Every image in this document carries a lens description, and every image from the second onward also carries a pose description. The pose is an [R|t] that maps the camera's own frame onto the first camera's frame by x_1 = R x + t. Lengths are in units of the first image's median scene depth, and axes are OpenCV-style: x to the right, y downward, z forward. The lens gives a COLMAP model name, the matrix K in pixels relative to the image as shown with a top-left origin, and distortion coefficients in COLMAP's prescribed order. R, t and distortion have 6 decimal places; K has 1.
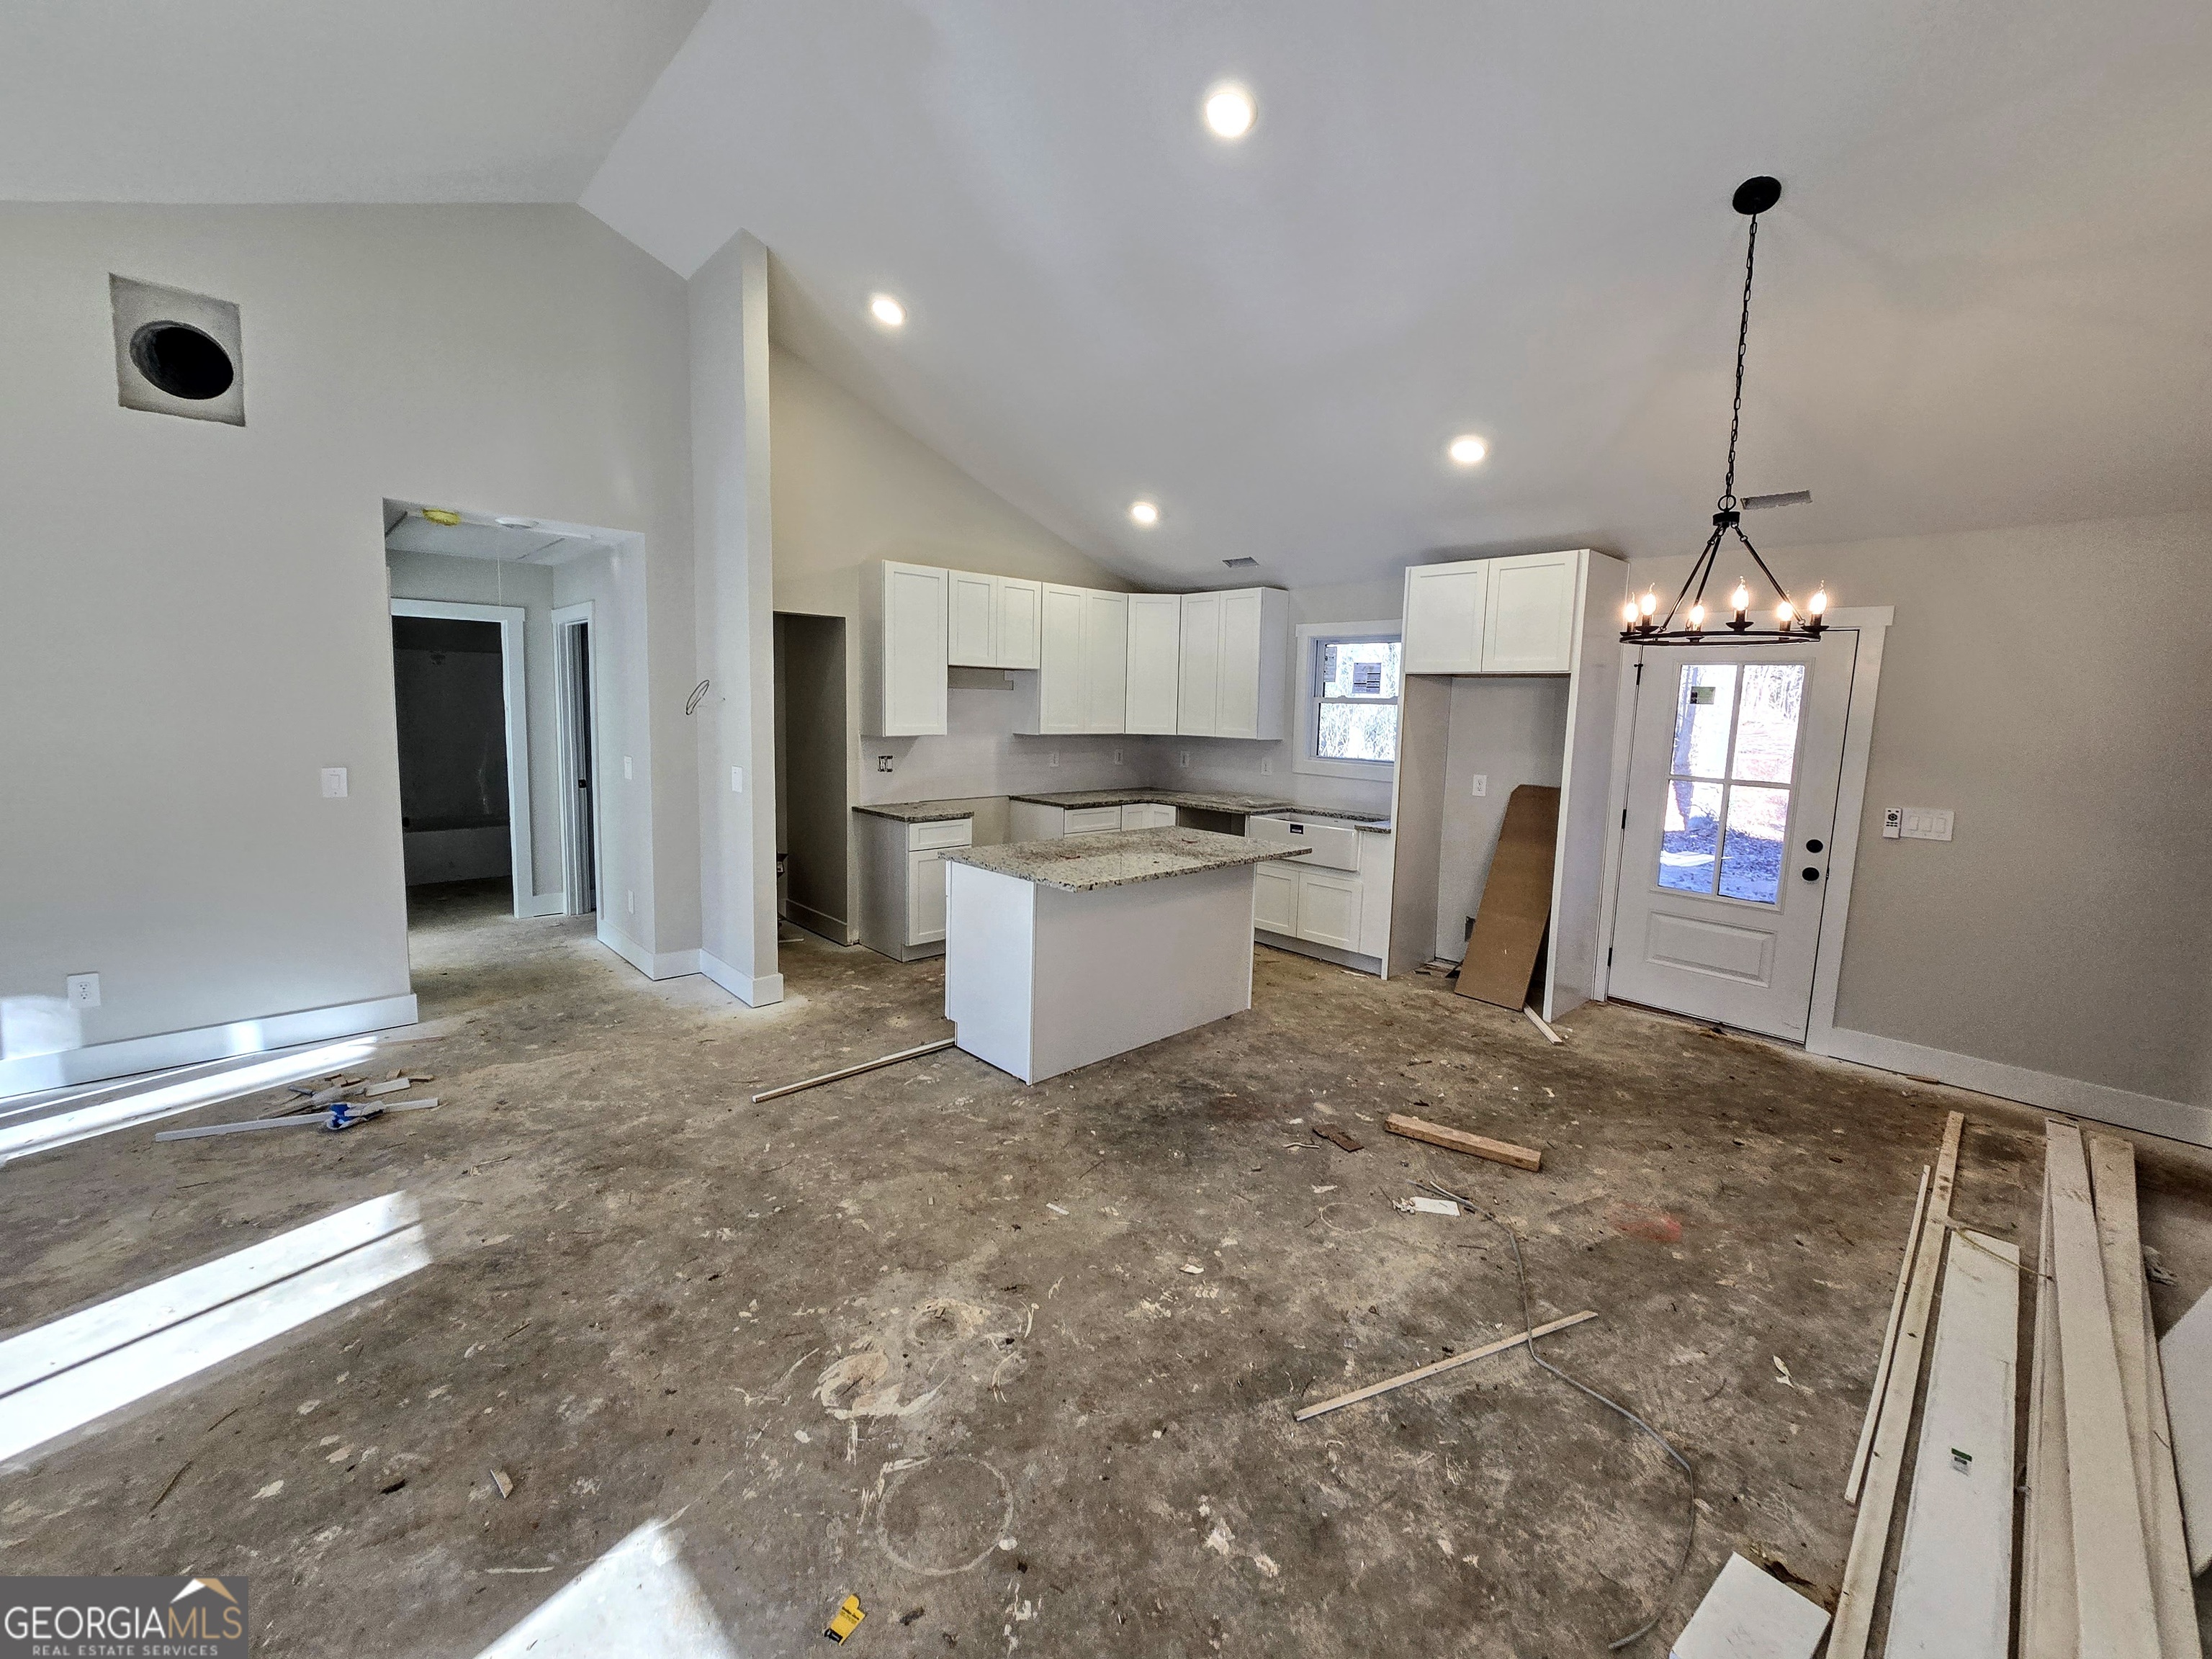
lens RADIAL K [[906.3, 0, 1110.2], [0, 906.3, 801.0], [0, 0, 1]] dist [0.000535, -0.003048]
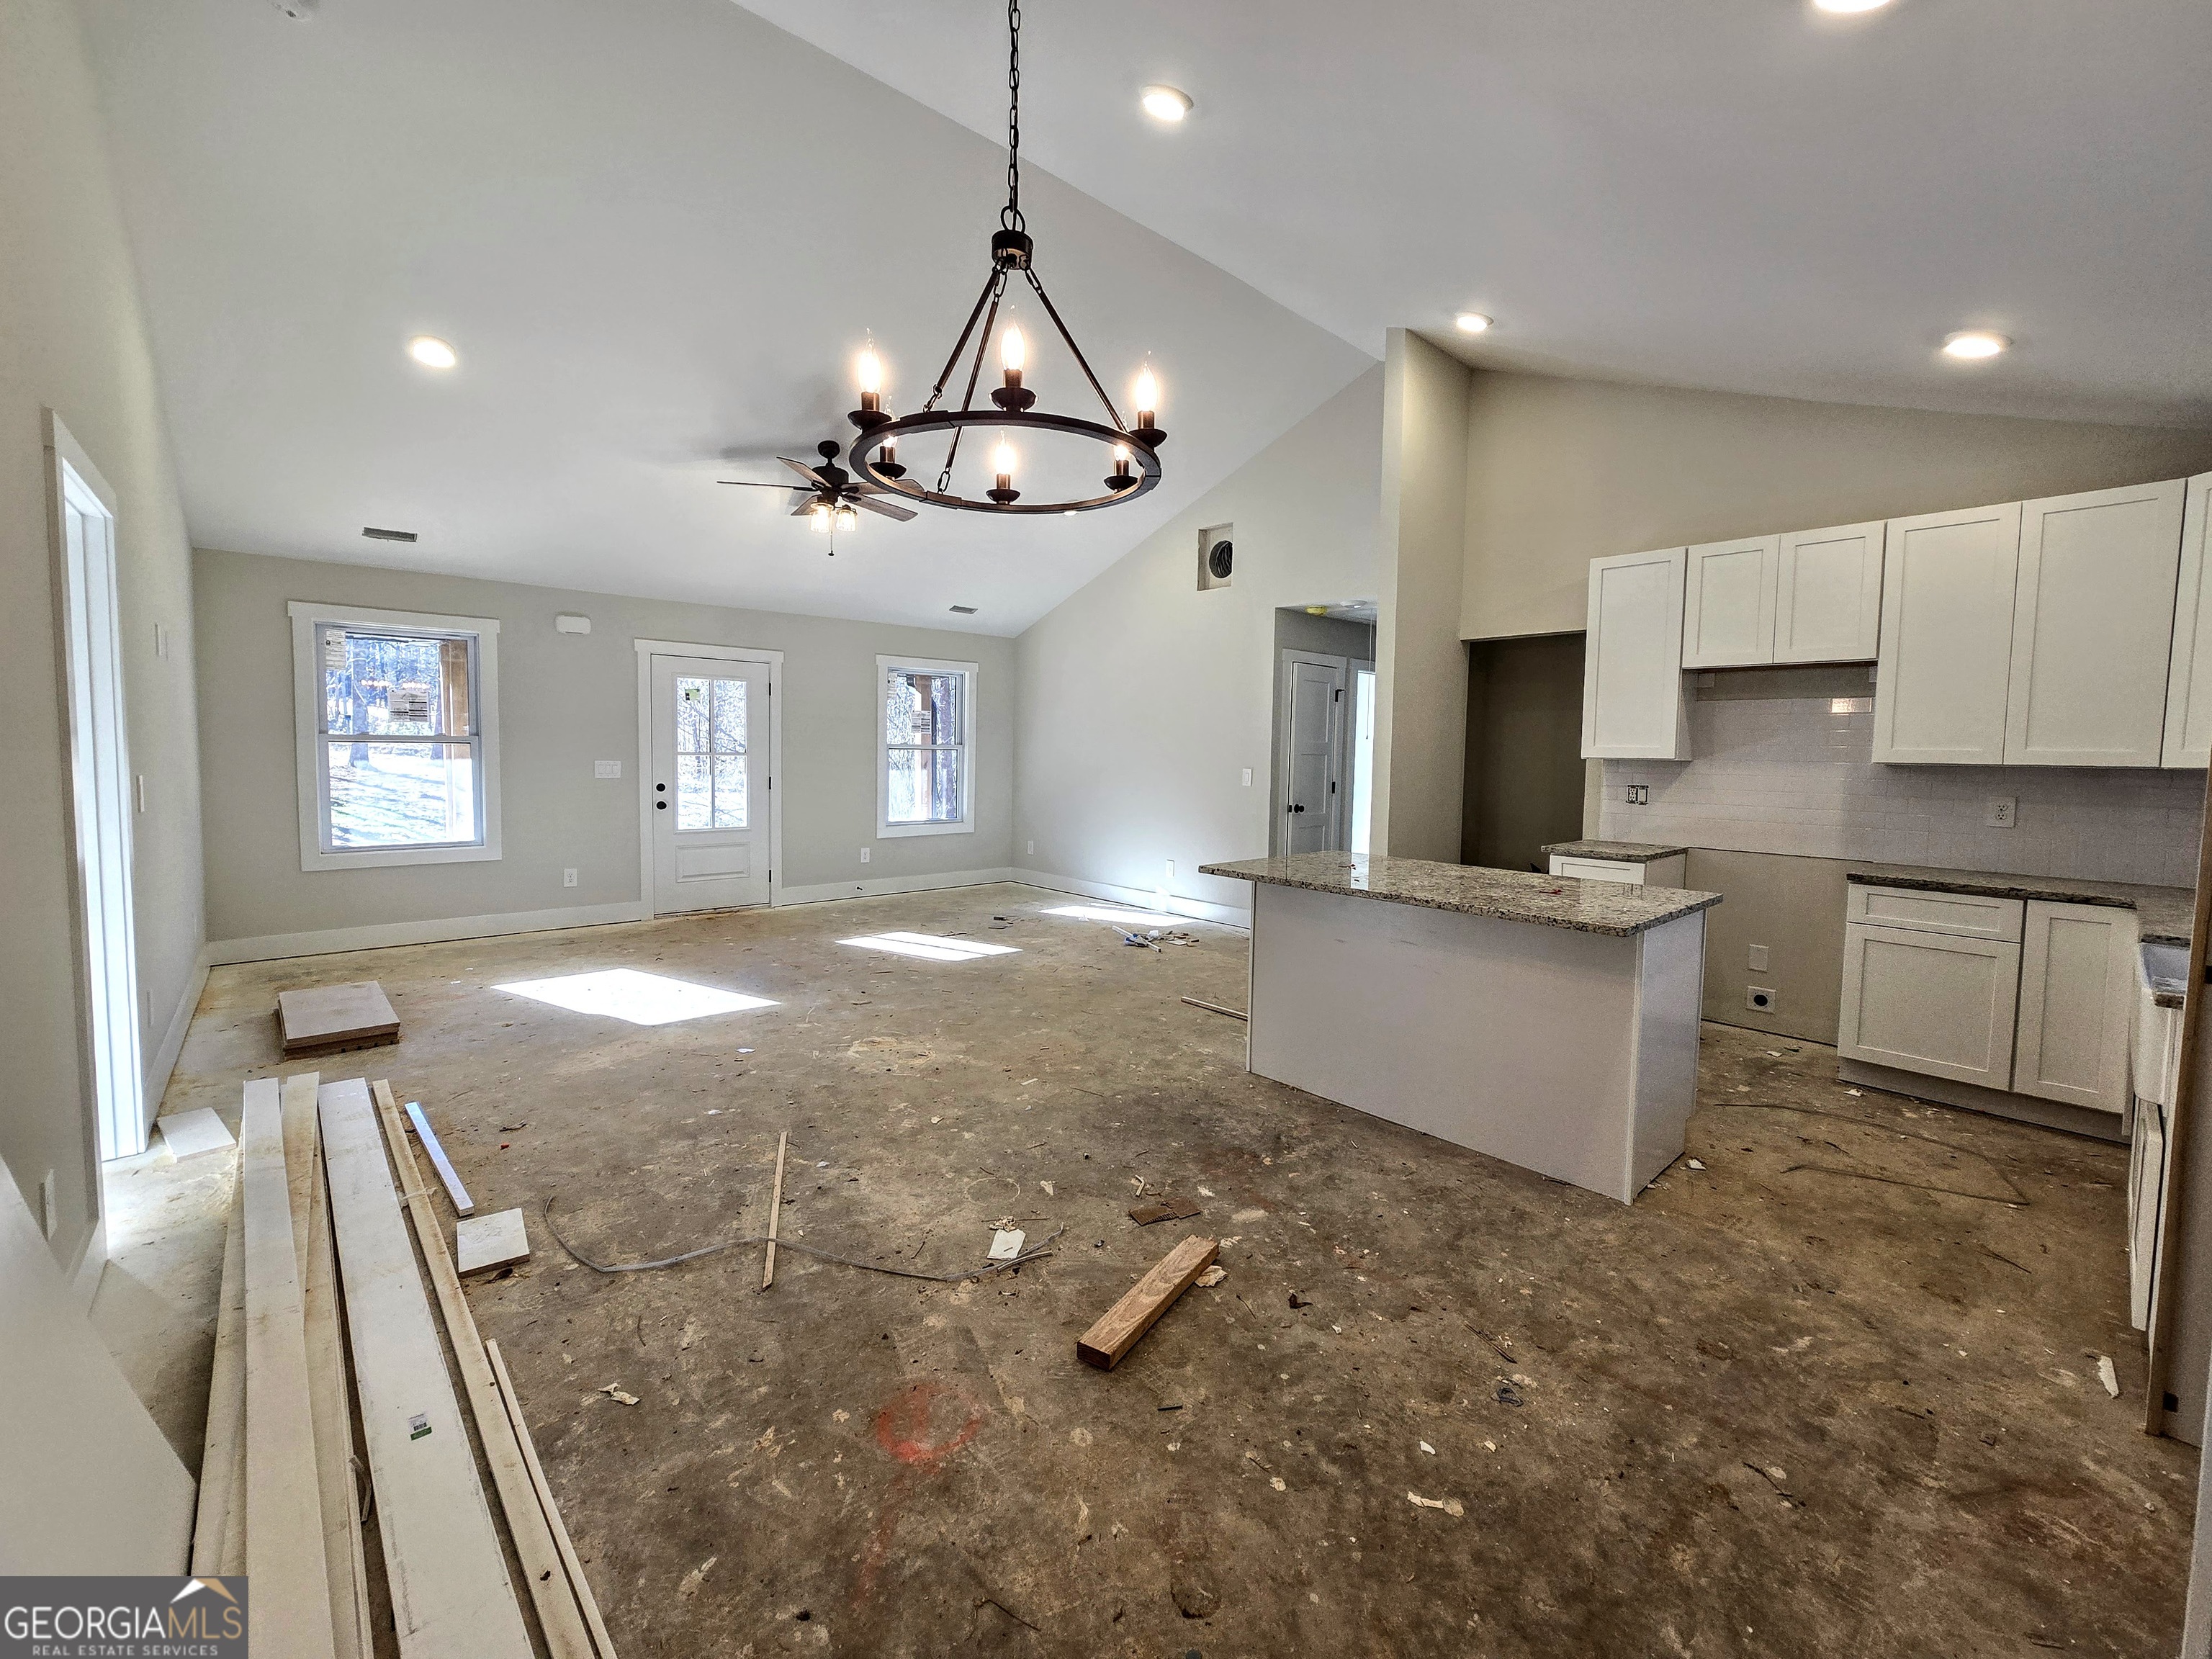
lens RADIAL K [[904.2, 0, 1115.7], [0, 904.2, 803.0], [0, 0, 1]] dist [0.000268, -0.003470]
pose [[-0.019881, 0.035198, -0.999183, 0.915503], [-0.126749, 0.991228, 0.037439, -0.005296], [0.991736, 0.127390, -0.015245, 0.823388]]
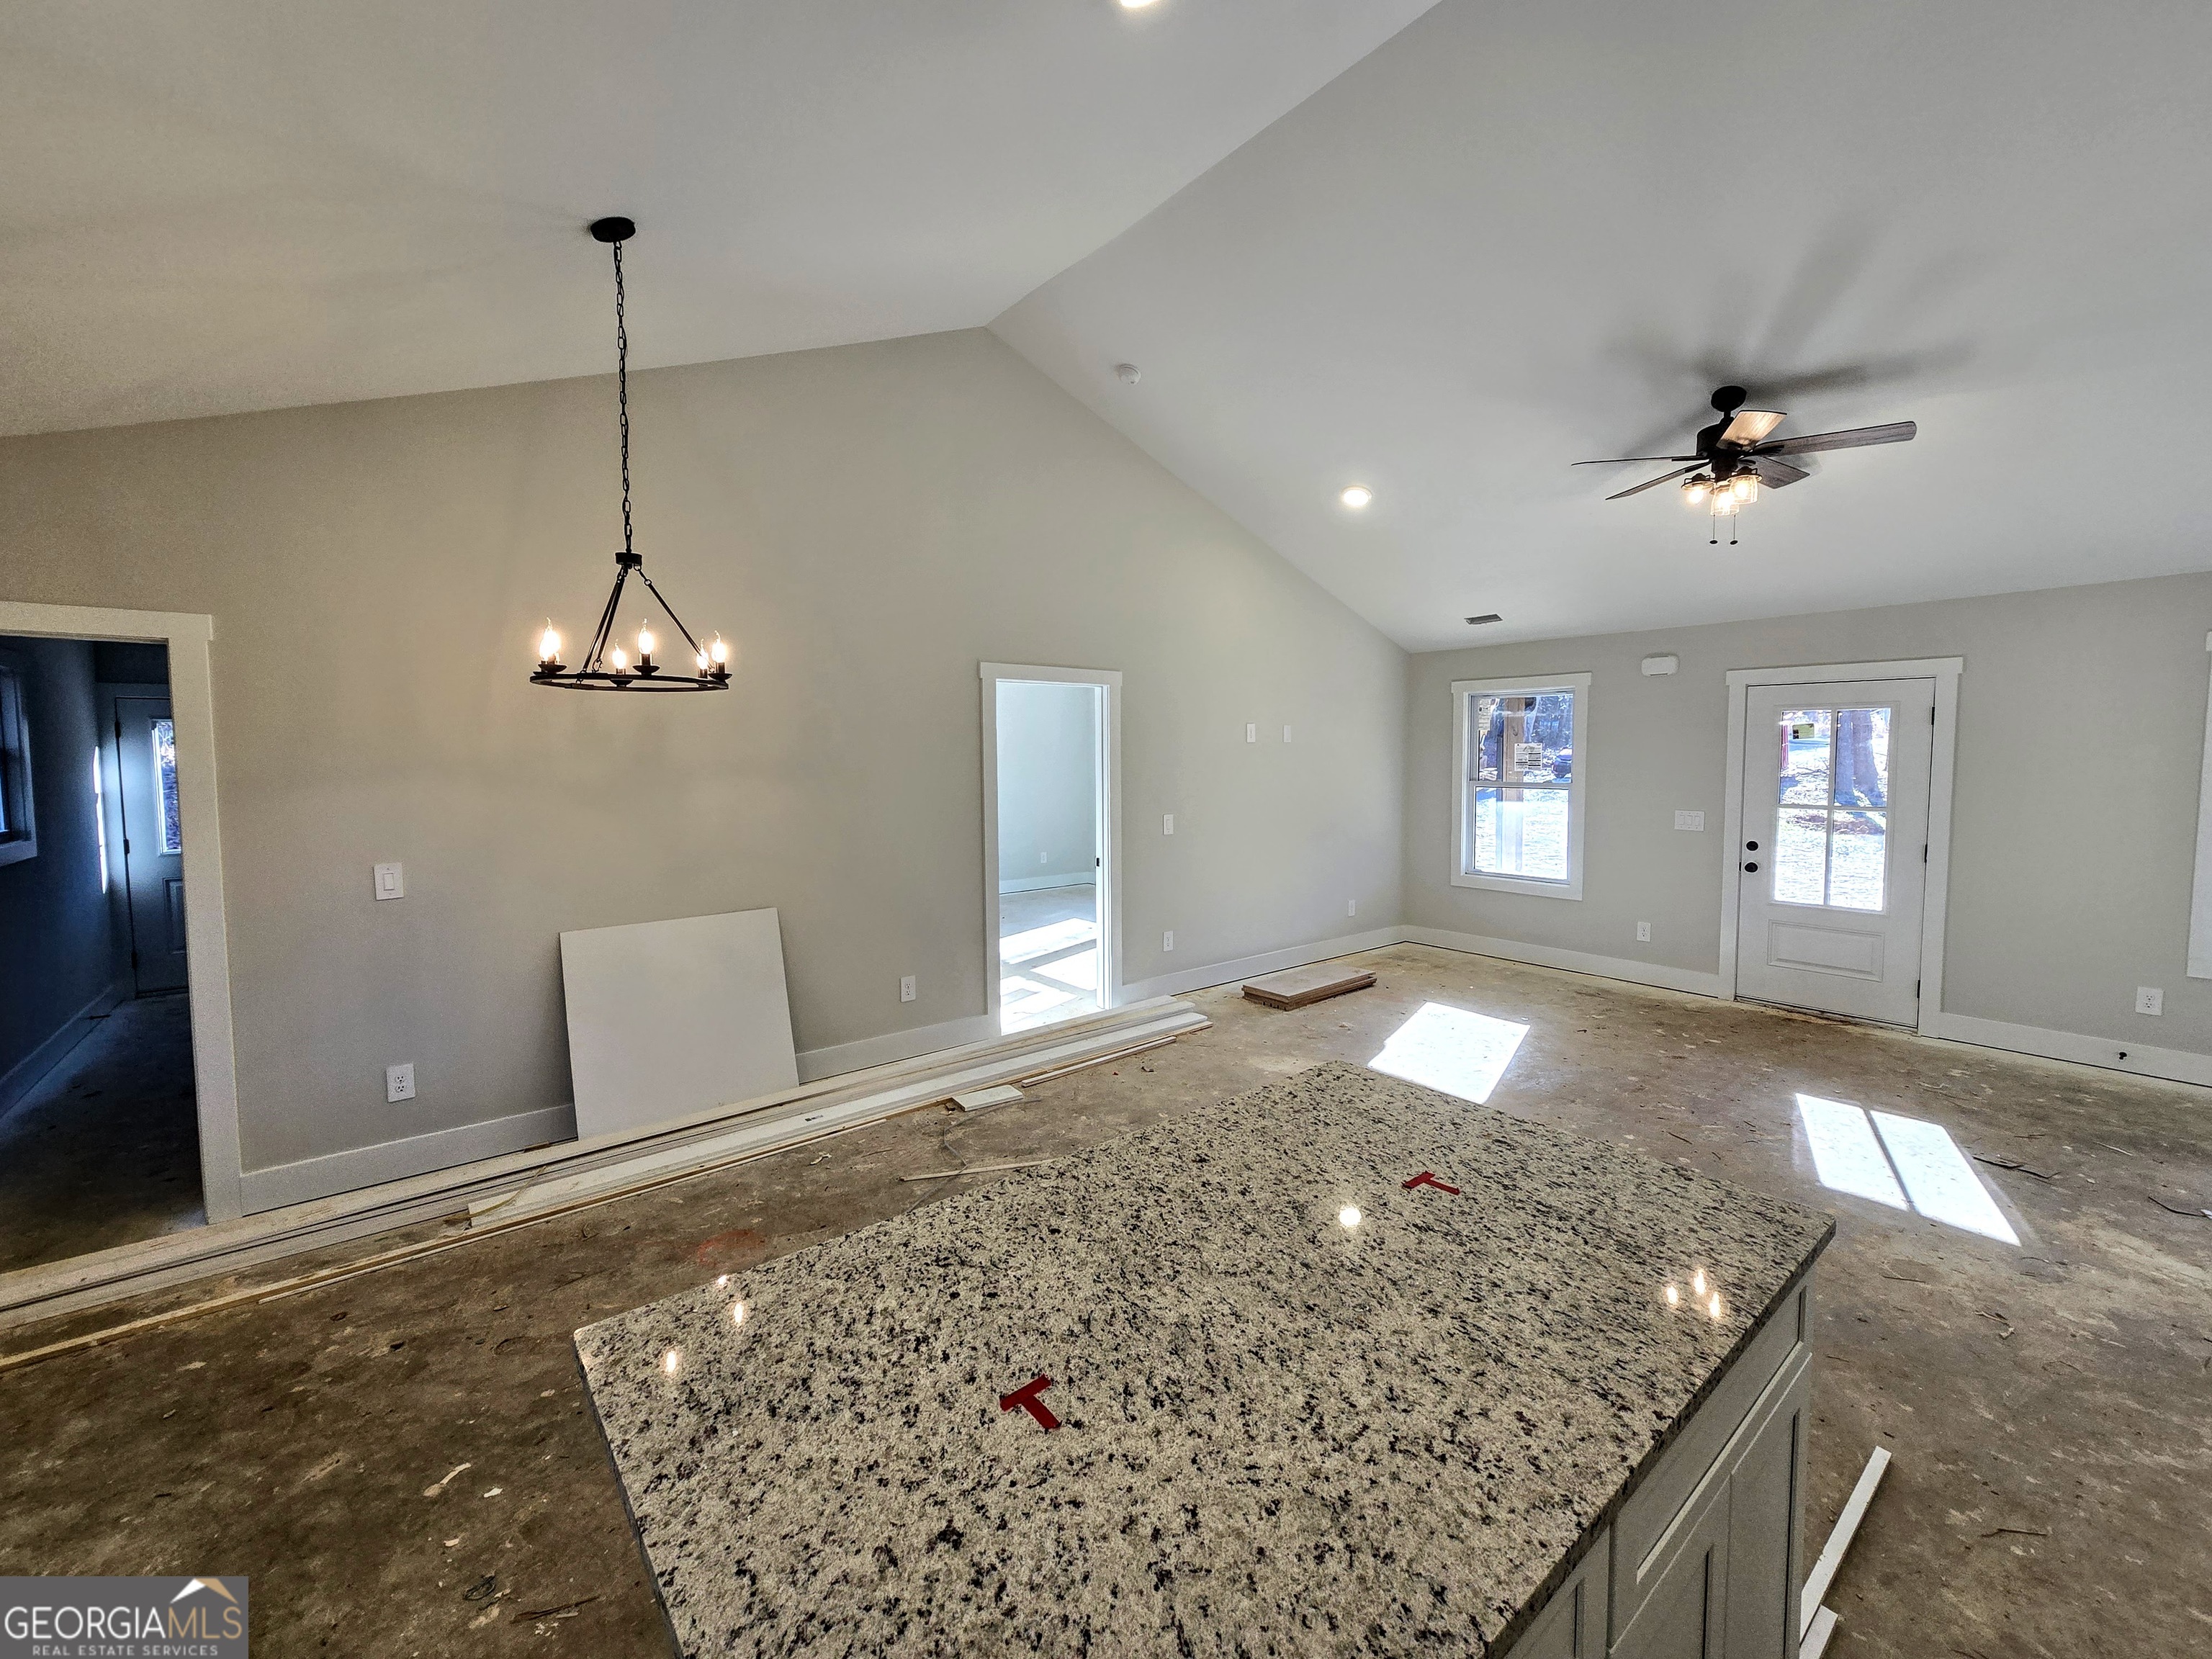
lens RADIAL K [[906.3, 0, 1110.2], [0, 906.3, 801.0], [0, 0, 1]] dist [0.000535, -0.003048]
pose [[-0.996776, -0.024014, 0.076554, 0.066438], [-0.010961, 0.985969, 0.166567, -0.166181], [-0.079479, 0.165191, -0.983054, 1.442253]]
